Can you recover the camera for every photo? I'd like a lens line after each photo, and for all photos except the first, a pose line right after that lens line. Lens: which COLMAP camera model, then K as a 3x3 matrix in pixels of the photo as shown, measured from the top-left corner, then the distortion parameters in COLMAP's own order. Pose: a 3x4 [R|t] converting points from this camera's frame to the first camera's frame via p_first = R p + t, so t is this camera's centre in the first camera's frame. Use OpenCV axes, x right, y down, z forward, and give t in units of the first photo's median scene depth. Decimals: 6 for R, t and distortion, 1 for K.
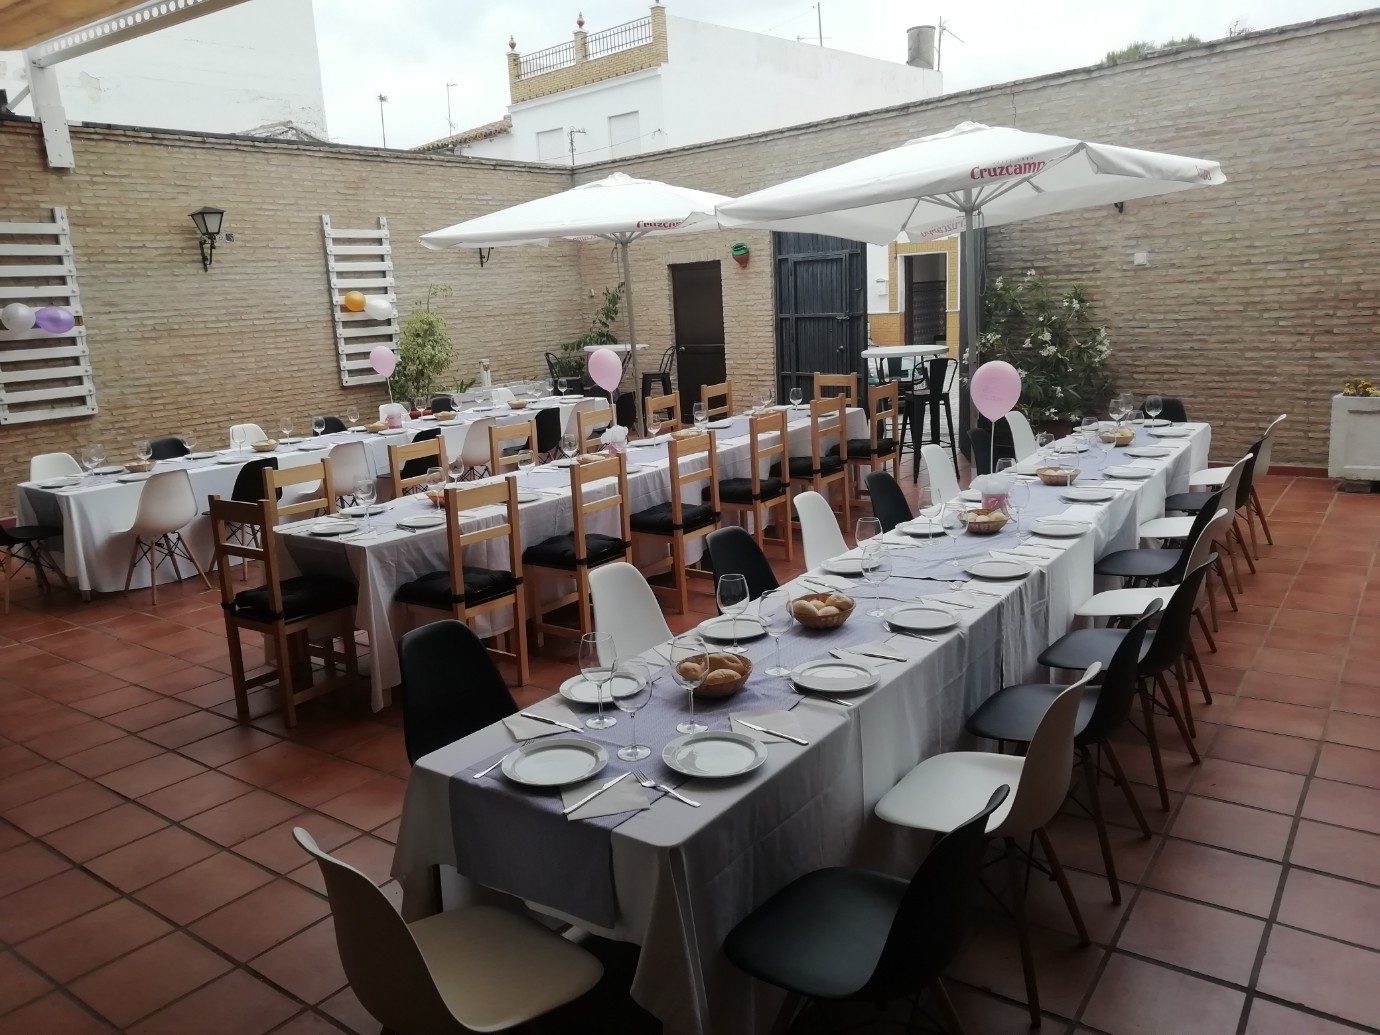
lens RADIAL K [[1032.7, 0, 691.6], [0, 1032.7, 520.0], [0, 0, 1]] dist [0.010035, 0.013501]
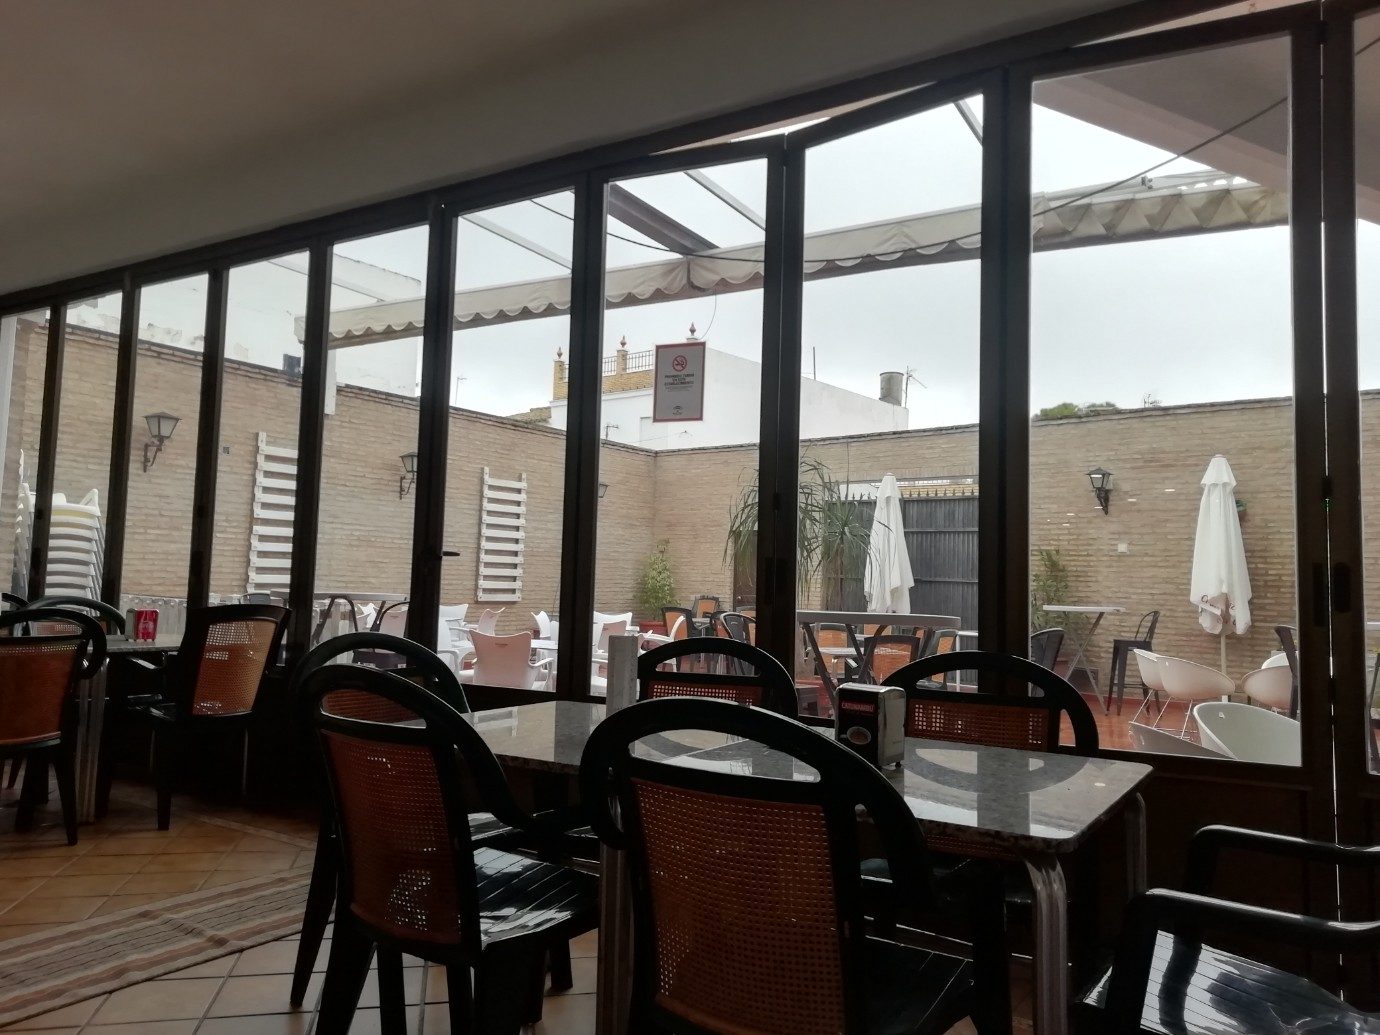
lens RADIAL K [[1032.7, 0, 686.0], [0, 1032.7, 512.9], [0, 0, 1]] dist [0.010035, 0.013501]
pose [[0.994550, 0.087649, 0.056466, -0.201961], [-0.067847, 0.955278, -0.287821, 0.123937], [-0.079168, 0.282421, 0.956018, -0.248899]]
